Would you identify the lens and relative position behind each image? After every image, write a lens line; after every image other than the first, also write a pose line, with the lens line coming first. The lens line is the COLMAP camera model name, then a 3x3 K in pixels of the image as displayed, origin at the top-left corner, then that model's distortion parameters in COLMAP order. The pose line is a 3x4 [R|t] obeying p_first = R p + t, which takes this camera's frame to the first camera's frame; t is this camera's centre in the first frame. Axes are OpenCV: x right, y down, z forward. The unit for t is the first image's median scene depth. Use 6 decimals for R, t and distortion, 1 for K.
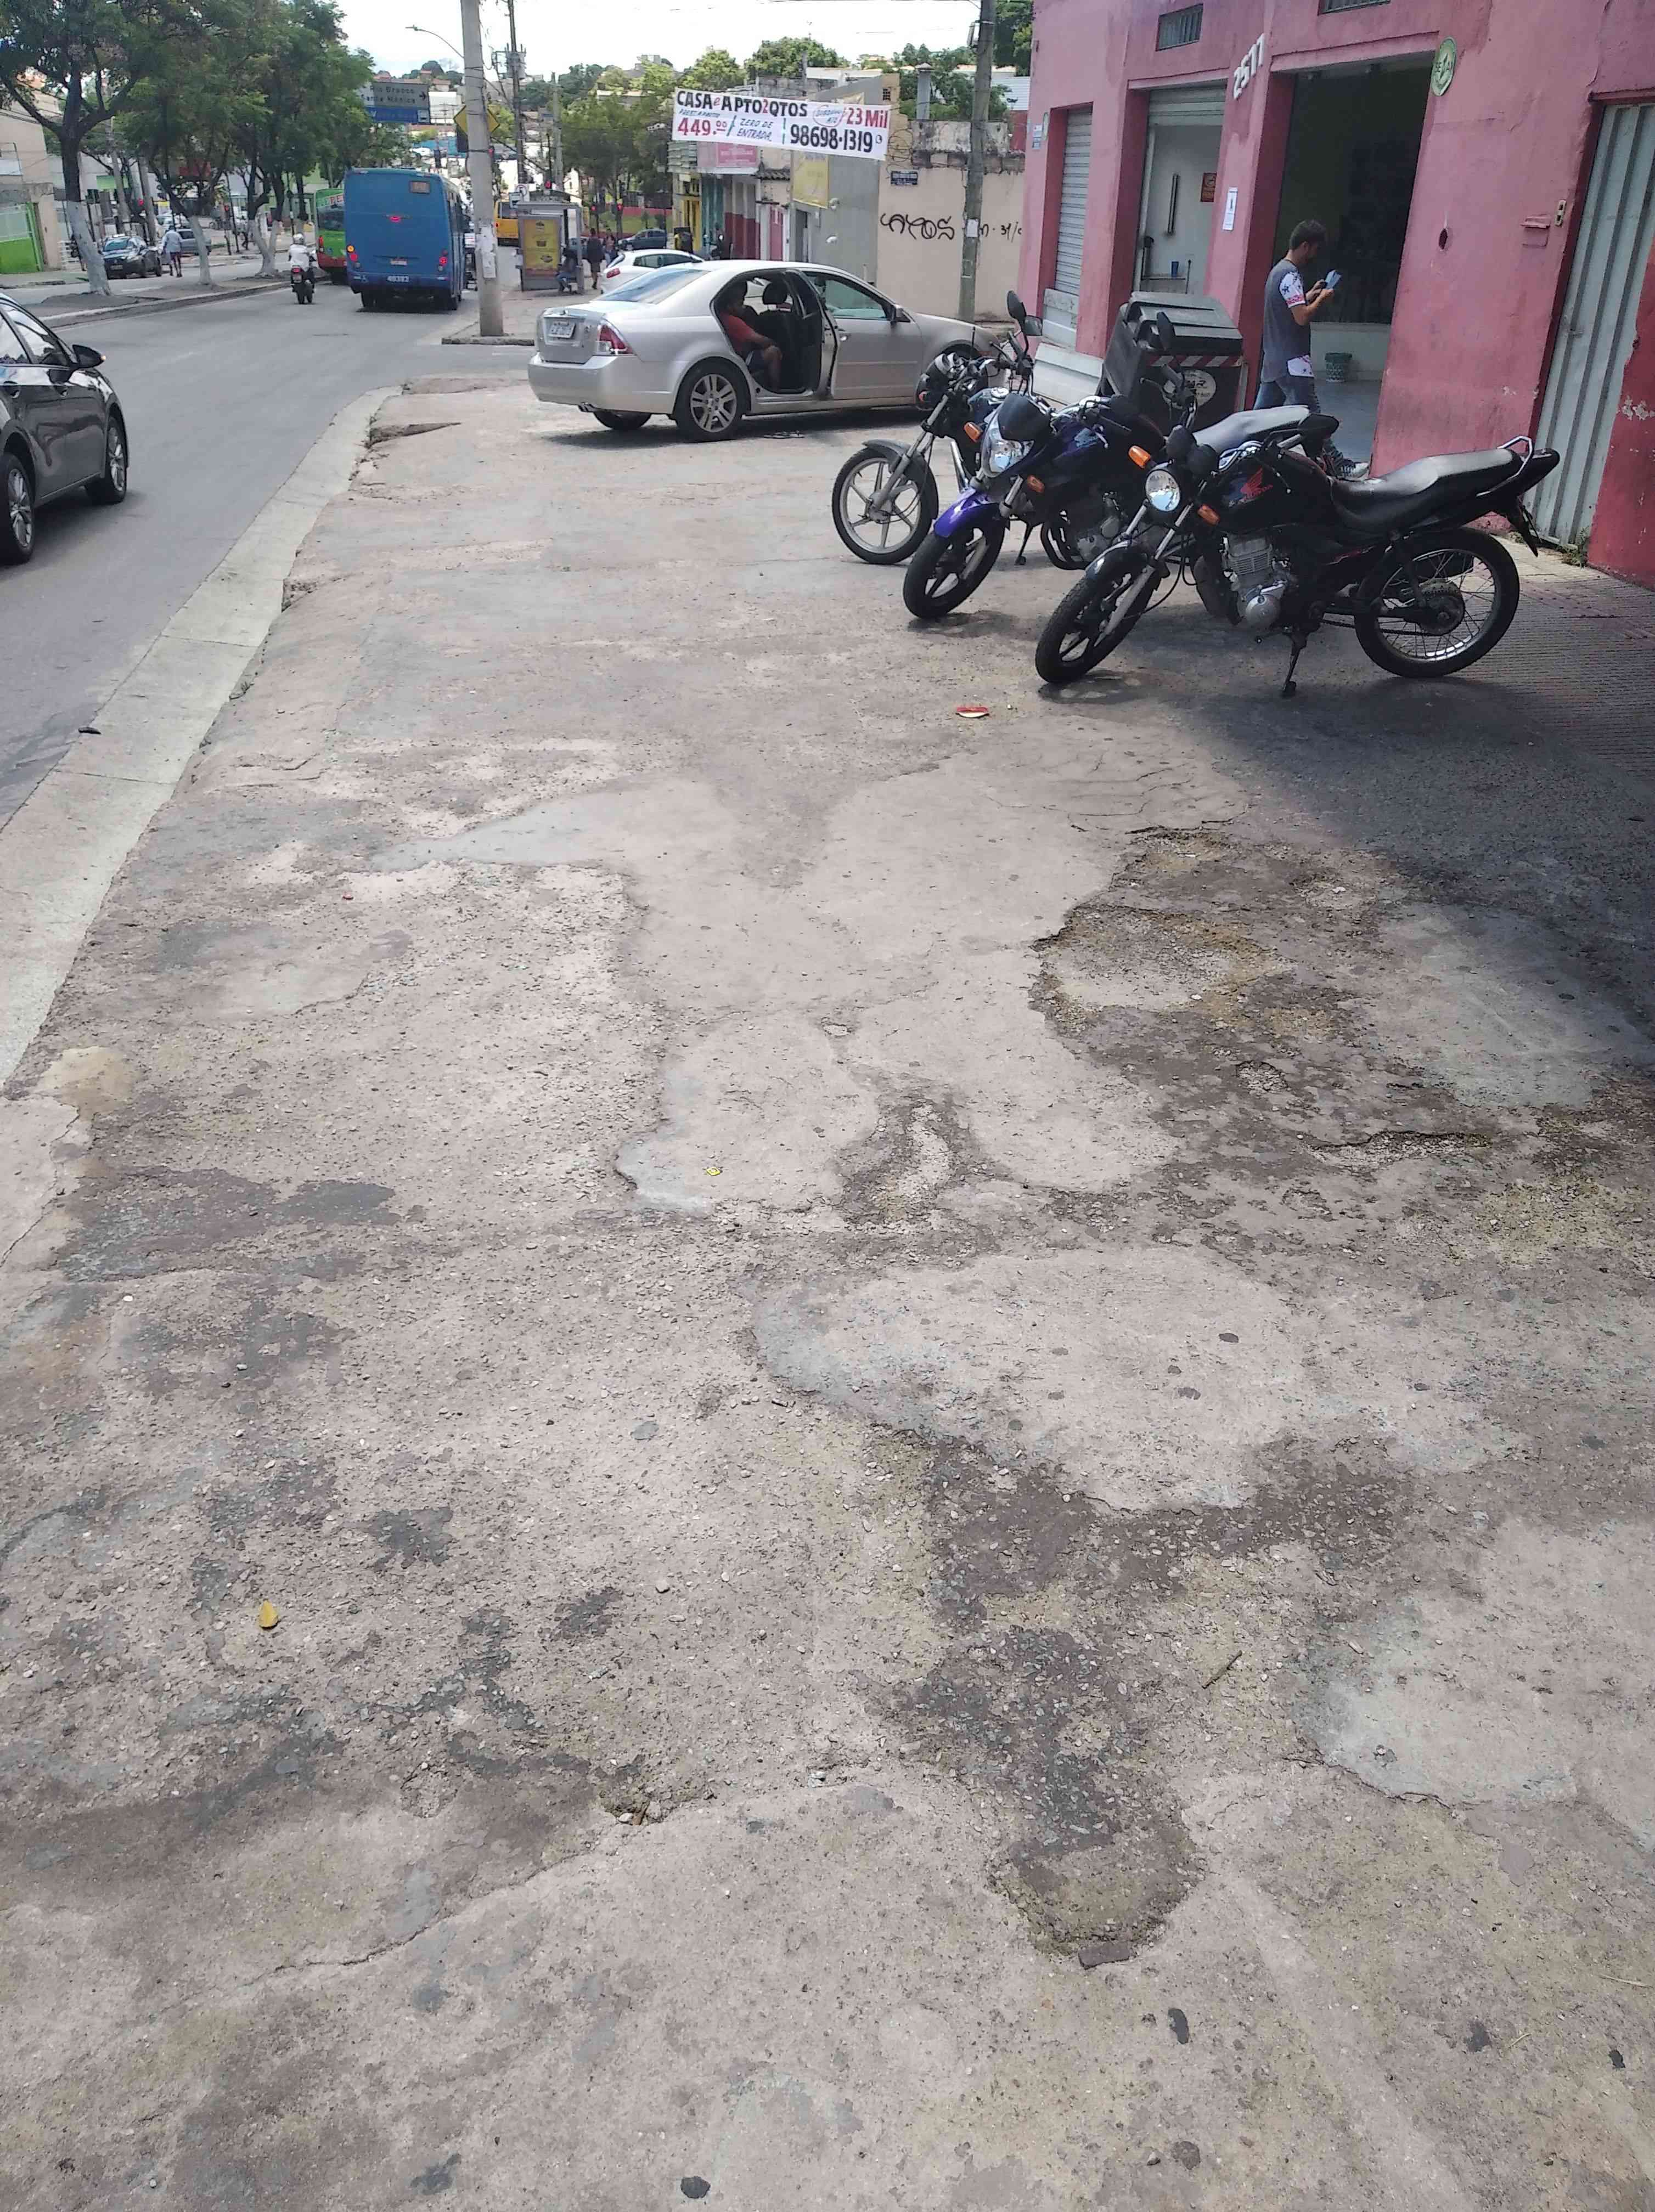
lens RADIAL K [[1702.7, 0, 864.1], [0, 1702.7, 1105.1], [0, 0, 1]] dist [0.061503, -0.095516]
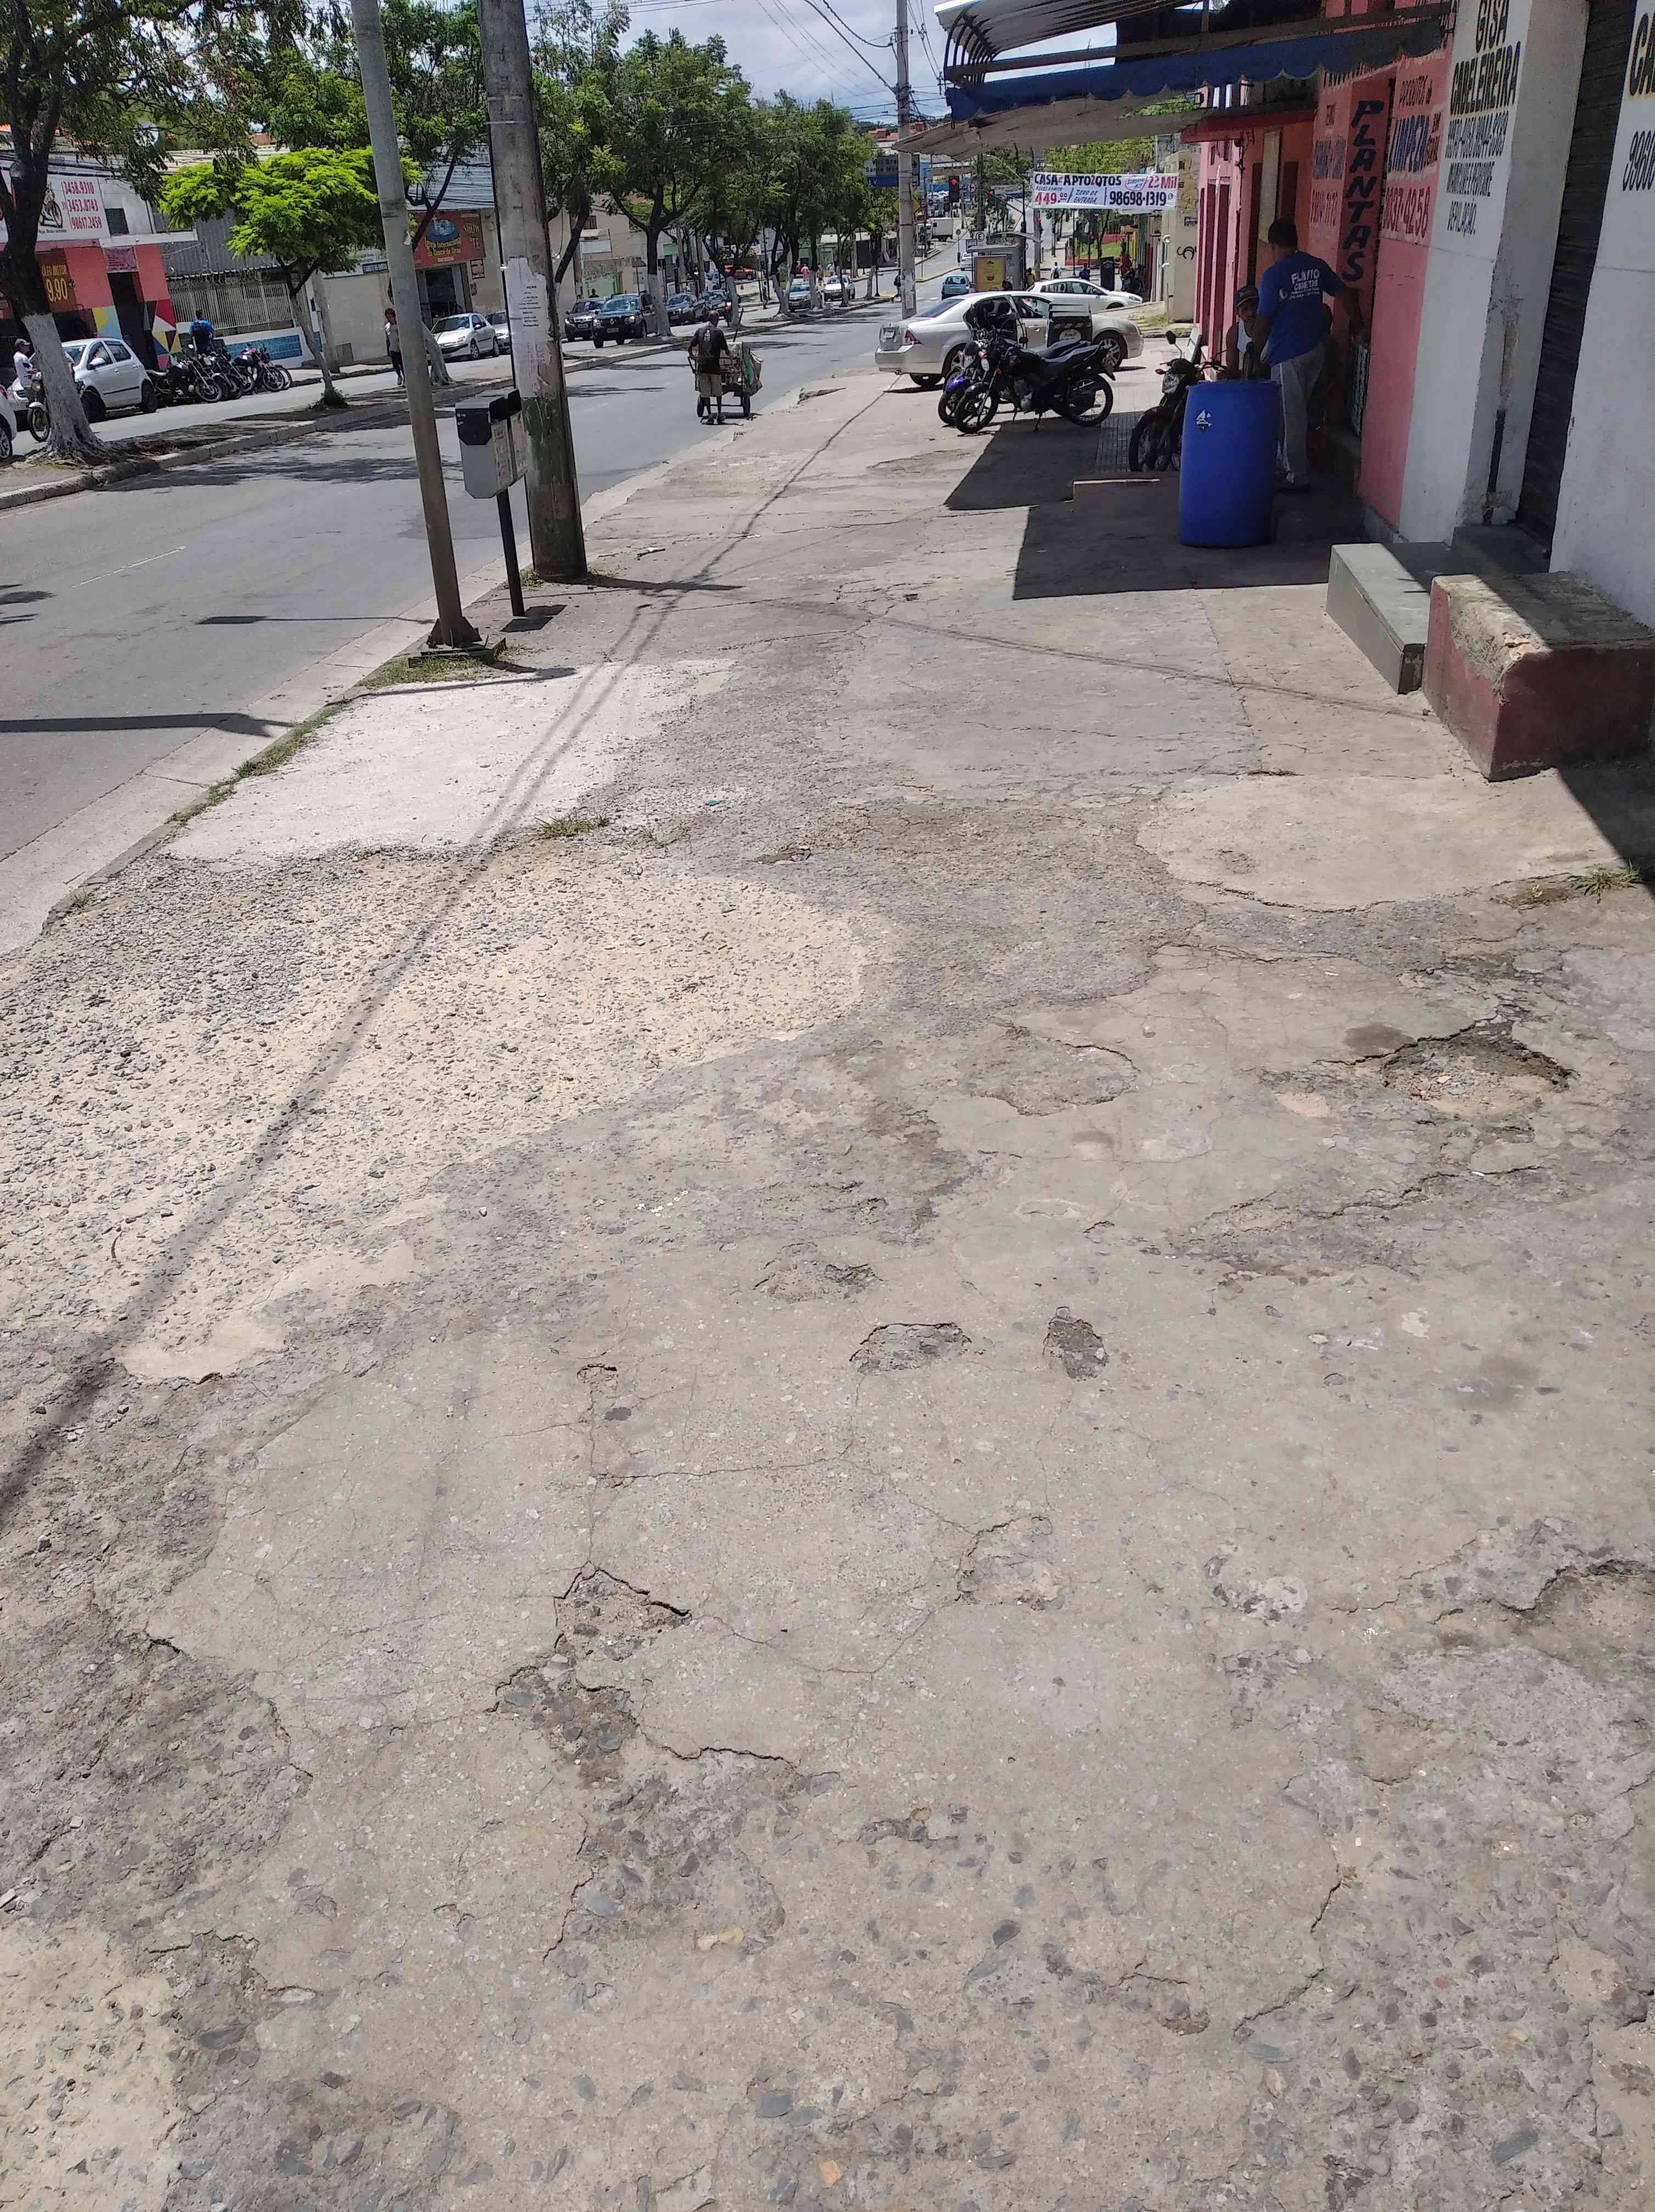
lens RADIAL K [[1624.9, 0, 827.5], [0, 1624.9, 1106.0], [0, 0, 1]] dist [-0.000826, 0.002706]
pose [[0.957243, 0.072426, -0.280072, 0.307028], [-0.069071, 0.997373, 0.021846, 0.358422], [0.280919, -0.001567, 0.959730, -0.733216]]
